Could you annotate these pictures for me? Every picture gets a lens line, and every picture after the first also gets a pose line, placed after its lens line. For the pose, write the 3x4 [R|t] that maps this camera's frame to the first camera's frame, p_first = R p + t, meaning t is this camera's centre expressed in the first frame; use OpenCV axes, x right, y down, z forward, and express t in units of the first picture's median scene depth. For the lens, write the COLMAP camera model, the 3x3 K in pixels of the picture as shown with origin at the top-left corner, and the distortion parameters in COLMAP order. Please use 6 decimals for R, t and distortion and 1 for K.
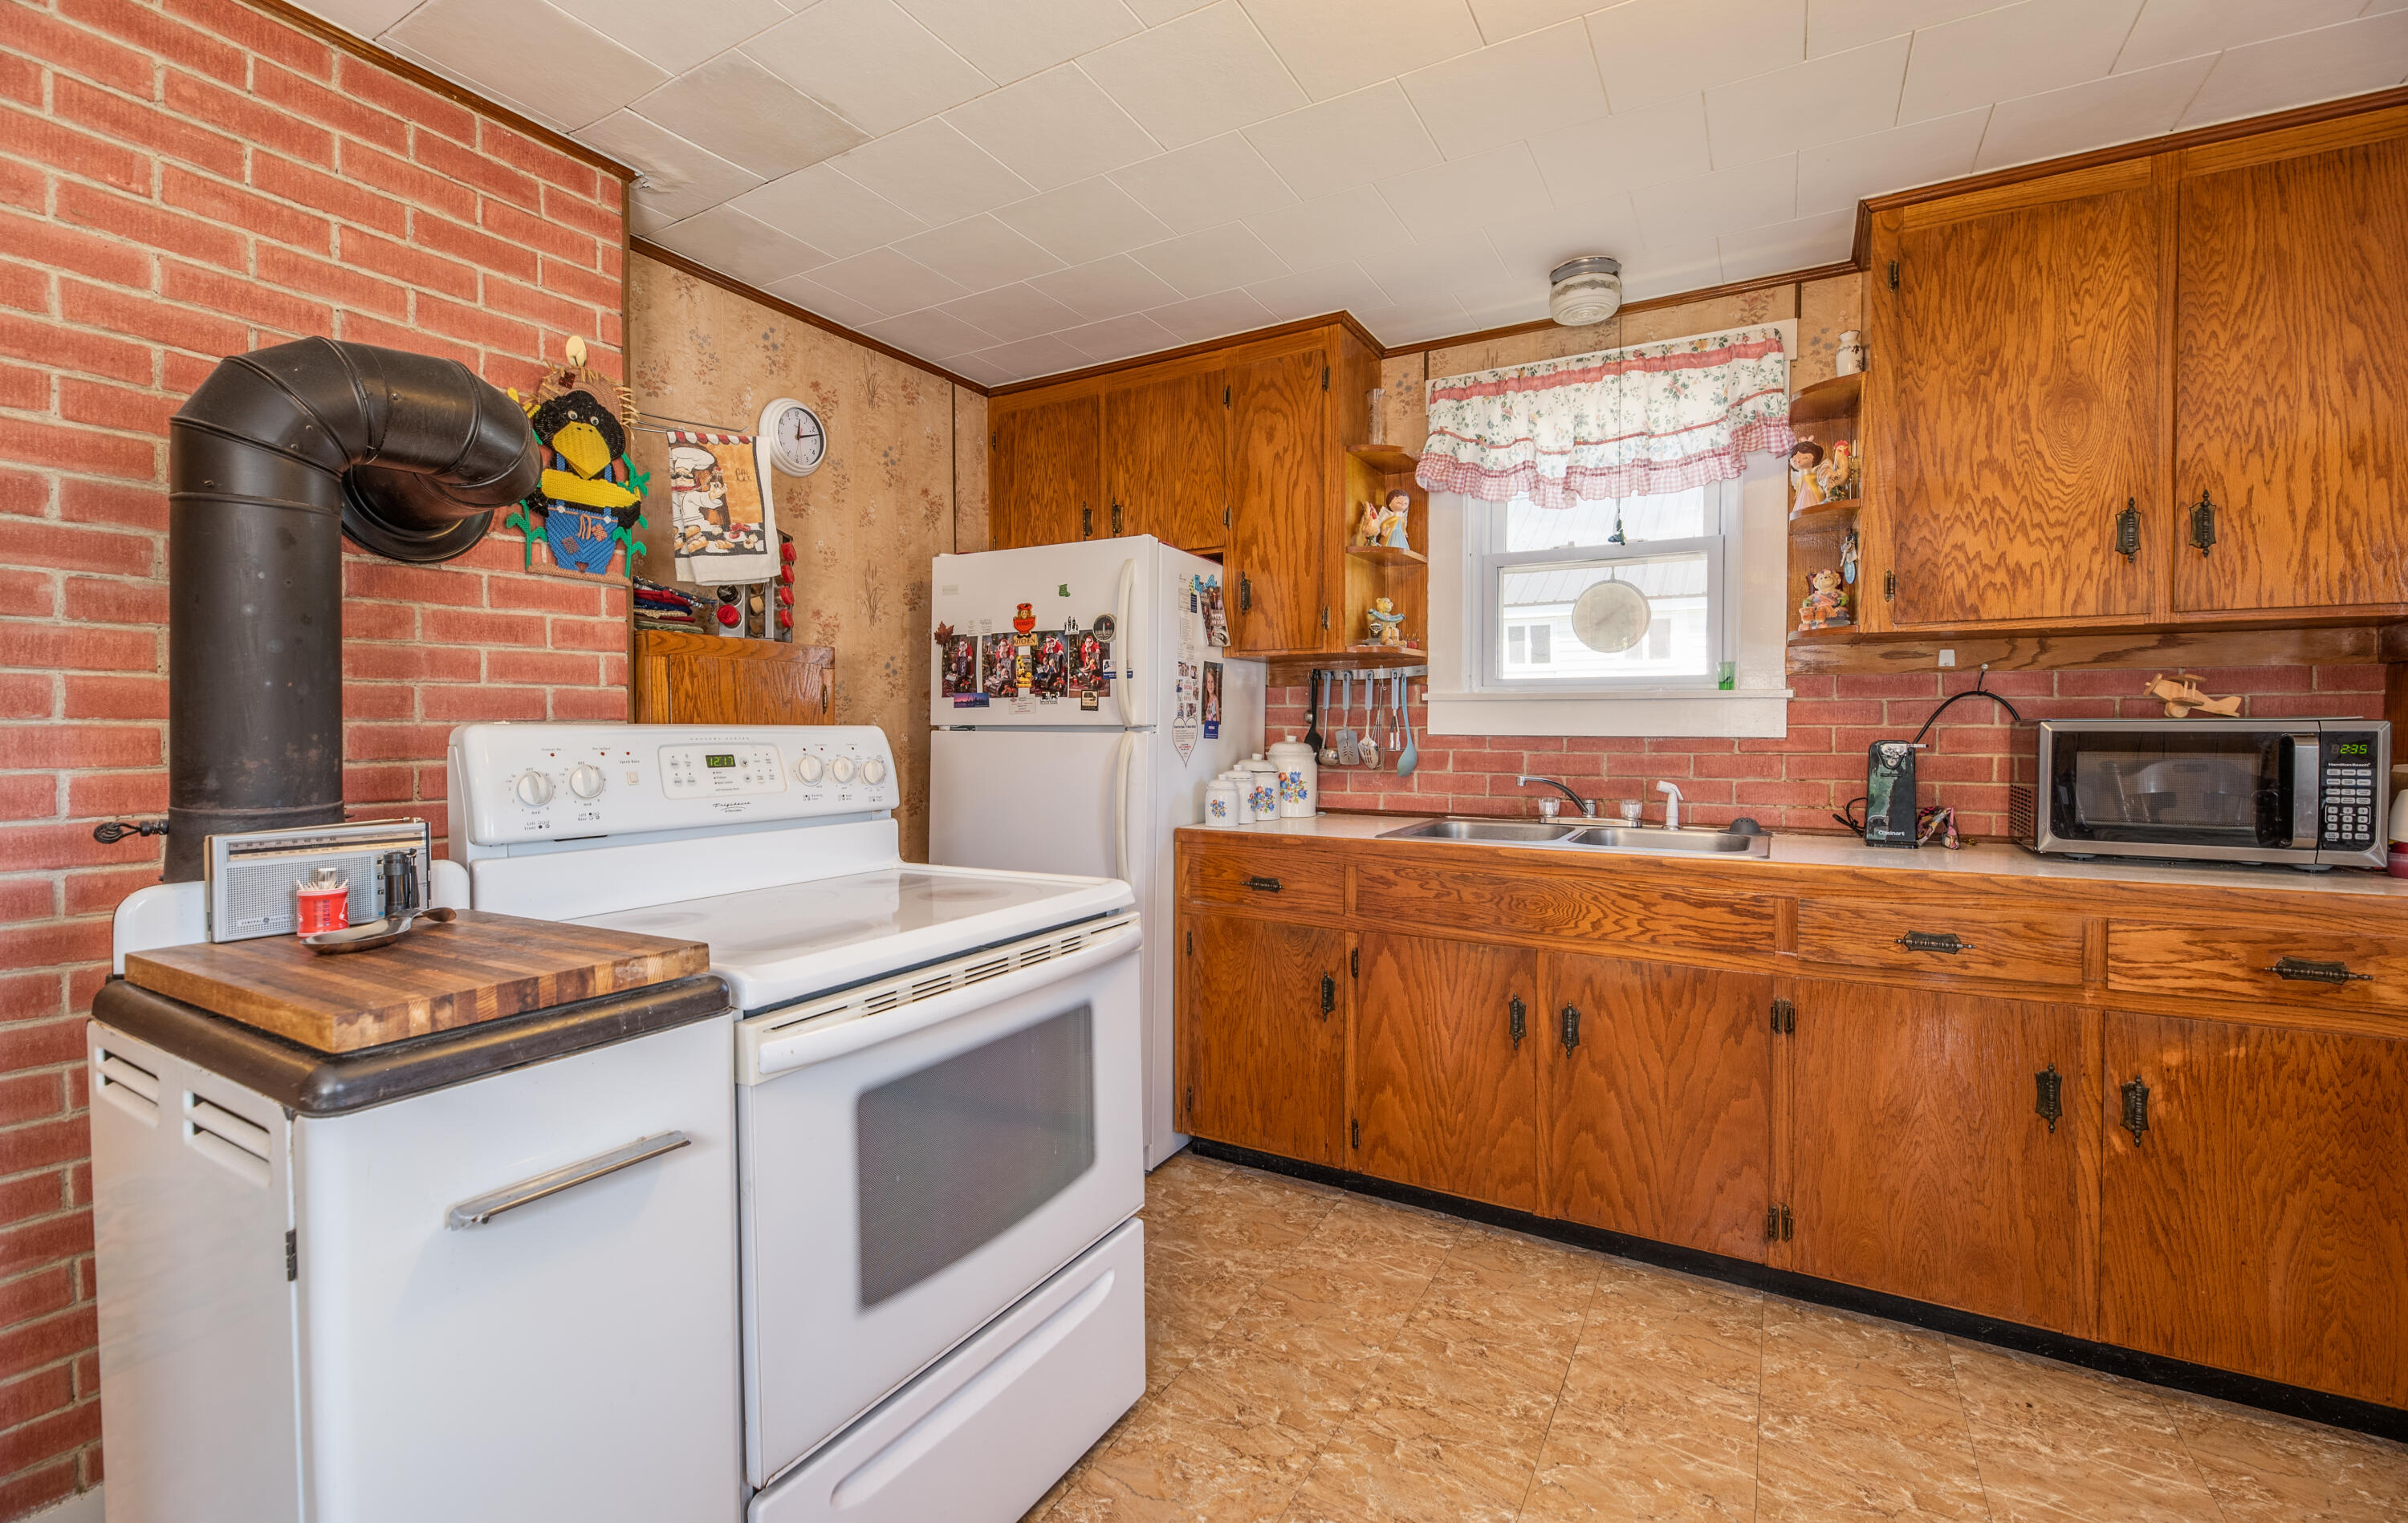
lens RADIAL K [[1013.2, 0, 1204.6], [0, 1013.2, 750.0], [0, 0, 1]] dist [-0.000978, -0.001039]
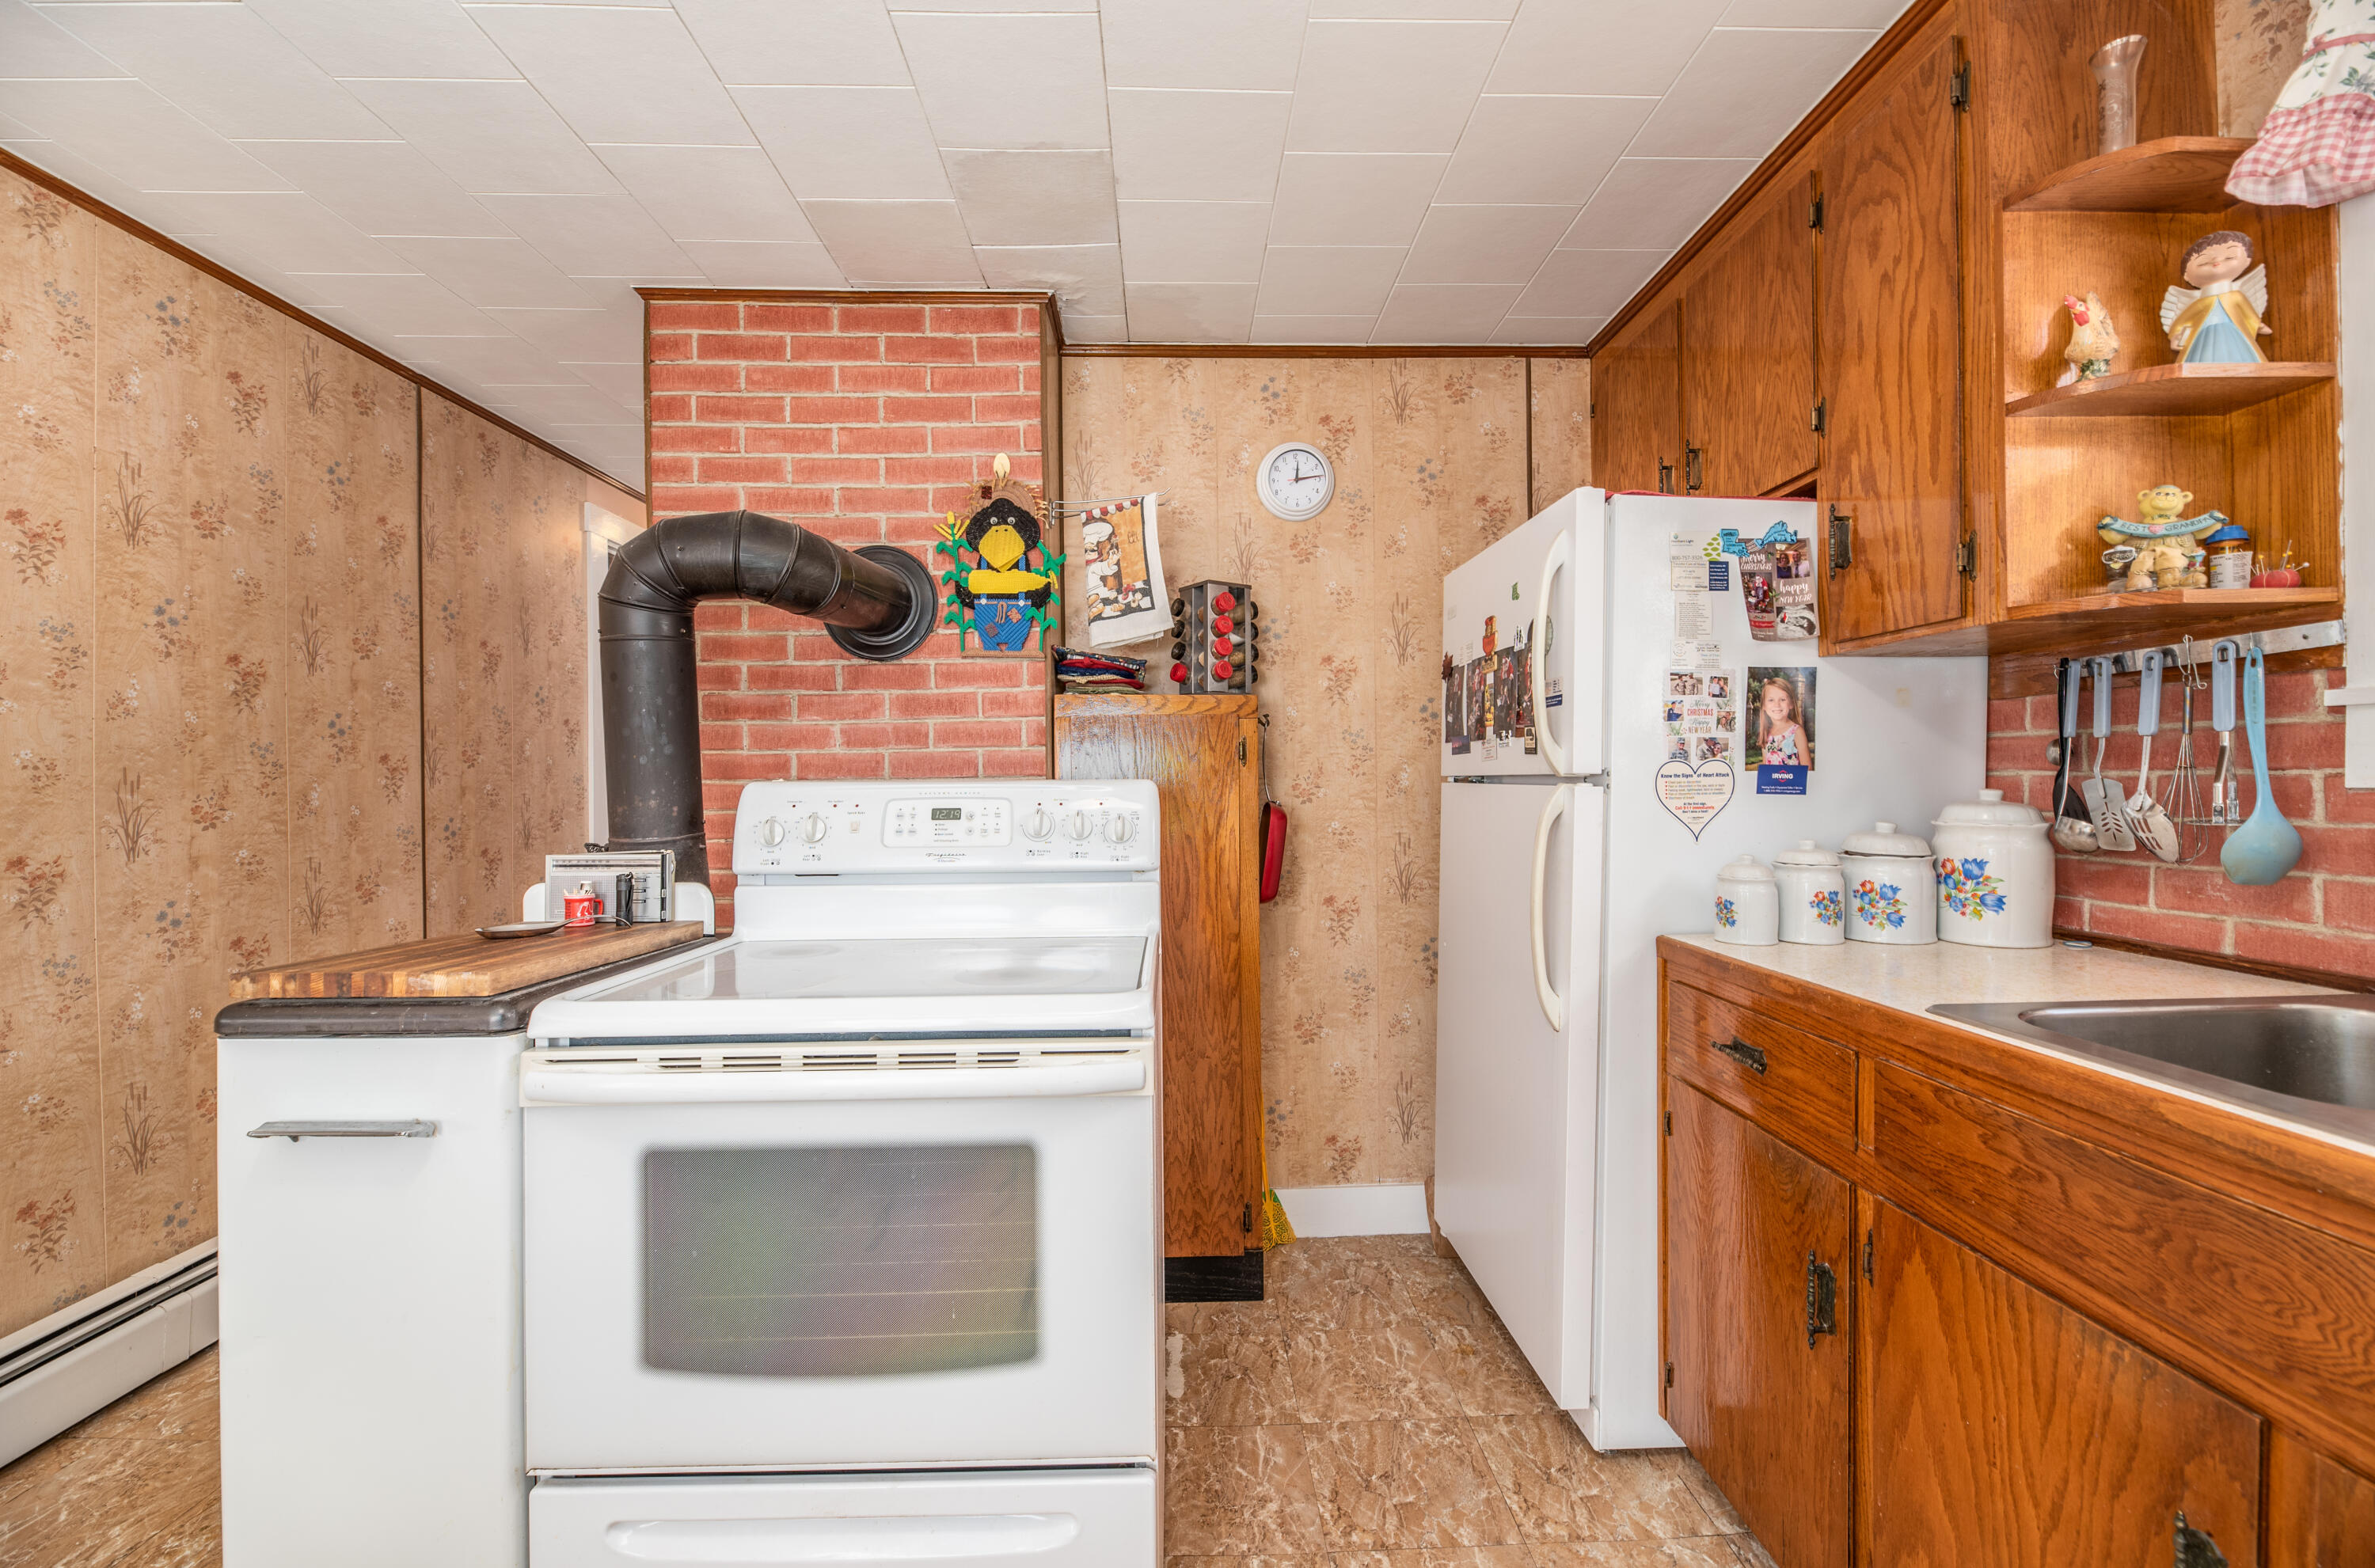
lens RADIAL K [[984.0, 0, 1190.6], [0, 984.0, 788.5], [0, 0, 1]] dist [-0.001723, -0.001664]
pose [[0.519869, 0.000981, -0.854245, 0.424975], [-0.010997, 0.999924, -0.005545, -0.010263], [0.854175, 0.012277, 0.519841, 0.525593]]
